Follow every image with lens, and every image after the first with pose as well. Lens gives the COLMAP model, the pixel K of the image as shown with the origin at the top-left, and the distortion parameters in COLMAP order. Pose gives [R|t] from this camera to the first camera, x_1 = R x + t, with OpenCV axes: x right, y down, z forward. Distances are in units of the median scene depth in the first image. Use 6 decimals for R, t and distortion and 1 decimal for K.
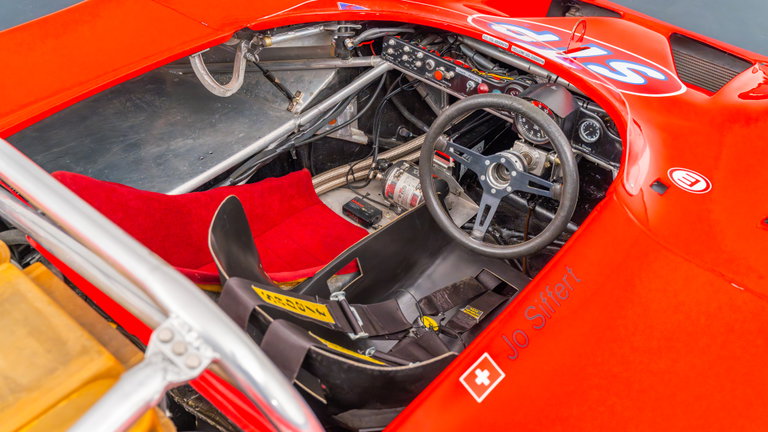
lens RADIAL K [[750.8, 0, 384.4], [0, 750.8, 218.1], [0, 0, 1]] dist [-0.017093, 0.000000]
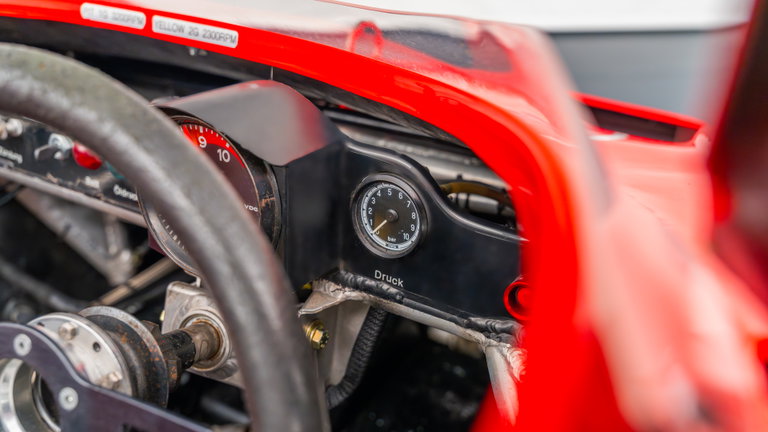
lens RADIAL K [[750.8, 0, 381.7], [0, 750.8, 213.5], [0, 0, 1]] dist [-0.017093, 0.000000]
pose [[0.980277, -0.068262, 0.185467, 0.188704], [0.115904, 0.958695, -0.259751, -0.036162], [-0.160075, 0.276124, 0.947698, 0.627401]]
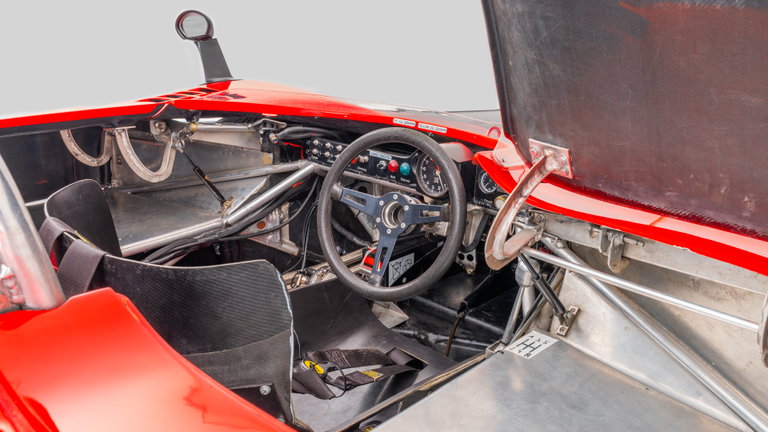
lens RADIAL K [[687.2, 0, 384.2], [0, 687.2, 211.8], [0, 0, 1]] dist [-0.003785, 0.004884]
pose [[0.999403, 0.009593, -0.033188, 0.144009], [-0.022114, 0.915711, -0.401228, 0.252734], [0.026542, 0.401722, 0.915377, 0.152339]]
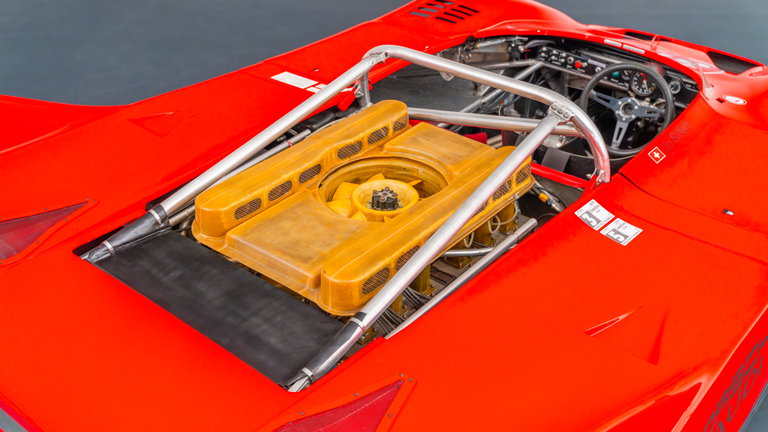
lens RADIAL K [[834.8, 0, 385.3], [0, 834.8, 215.6], [0, 0, 1]] dist [-0.020366, 0.000000]
pose [[0.999538, -0.018708, 0.023953, -0.399009], [0.021912, 0.989718, -0.141343, 0.387262], [-0.021063, 0.141802, 0.989671, -0.767717]]
